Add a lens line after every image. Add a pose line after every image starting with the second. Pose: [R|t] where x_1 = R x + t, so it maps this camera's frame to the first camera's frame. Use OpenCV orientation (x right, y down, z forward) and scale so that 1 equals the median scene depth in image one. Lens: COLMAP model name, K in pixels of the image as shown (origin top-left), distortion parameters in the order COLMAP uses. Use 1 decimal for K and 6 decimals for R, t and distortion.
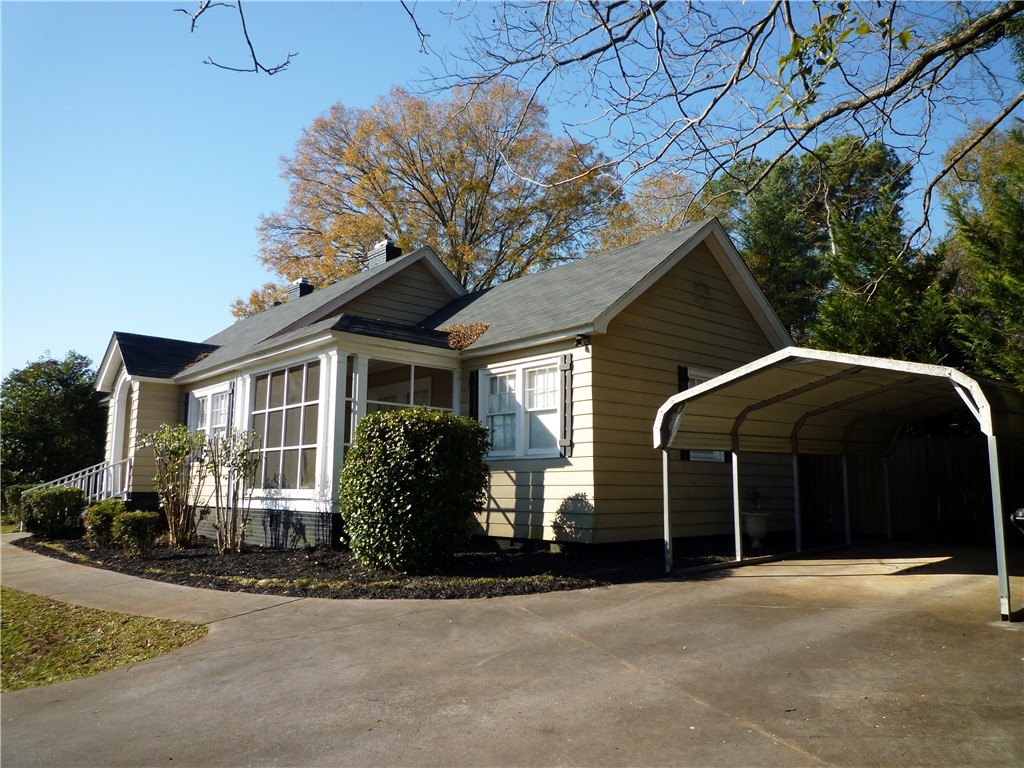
lens RADIAL K [[754.1, 0, 516.3], [0, 754.1, 379.5], [0, 0, 1]] dist [-0.013188, -0.026158]
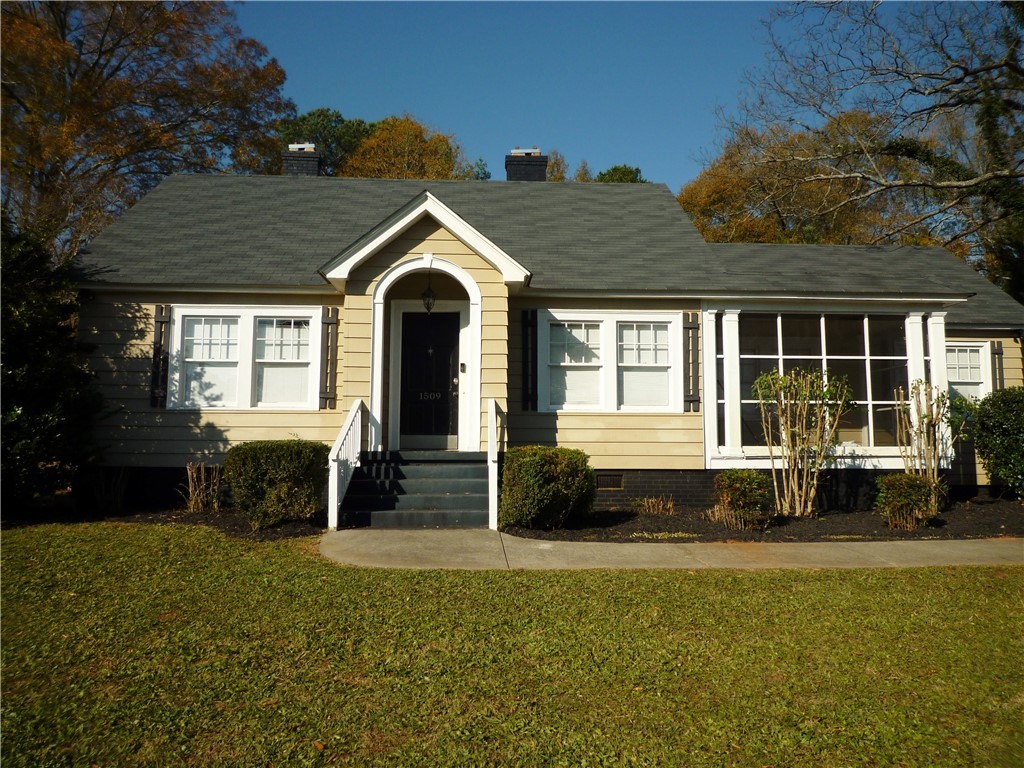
lens RADIAL K [[754.1, 0, 512.2], [0, 754.1, 380.0], [0, 0, 1]] dist [-0.013188, -0.026158]
pose [[0.625826, 0.059901, 0.777659, -1.401167], [-0.115021, 0.993233, 0.016058, 0.104032], [-0.771435, -0.099496, 0.628481, 0.799642]]
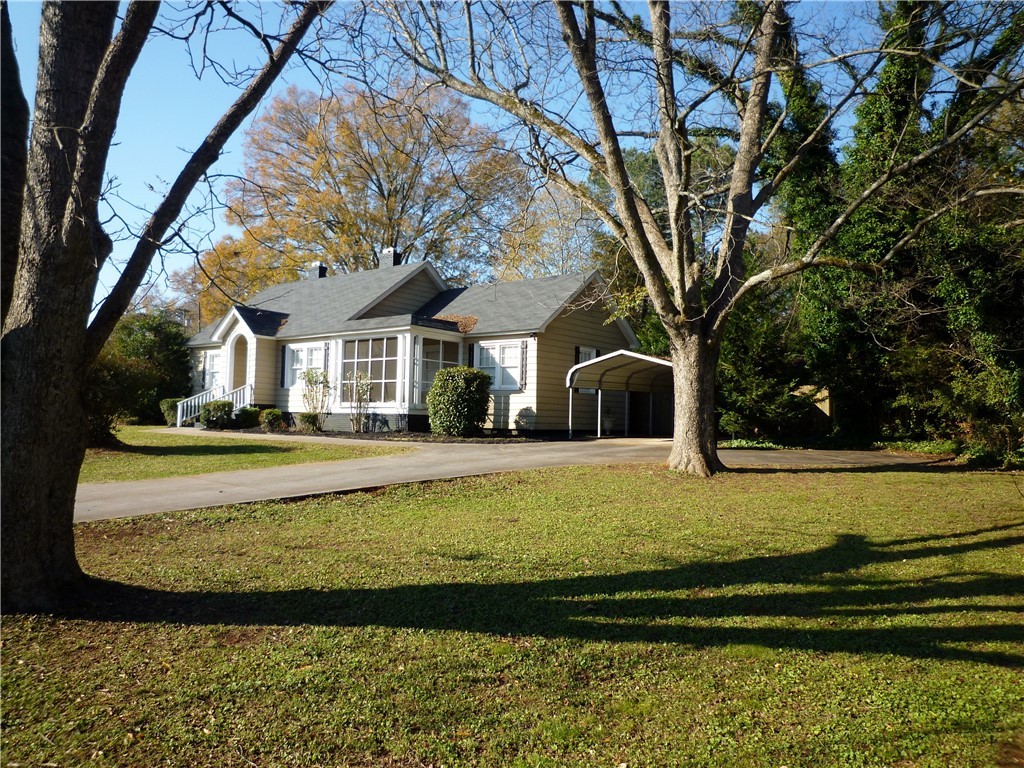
lens RADIAL K [[754.1, 0, 511.5], [0, 754.1, 385.1], [0, 0, 1]] dist [-0.013188, -0.026158]
pose [[0.986945, 0.025839, 0.158974, -0.287039], [-0.041633, 0.994429, 0.096837, -0.108002], [-0.155586, -0.102191, 0.982522, -1.021650]]
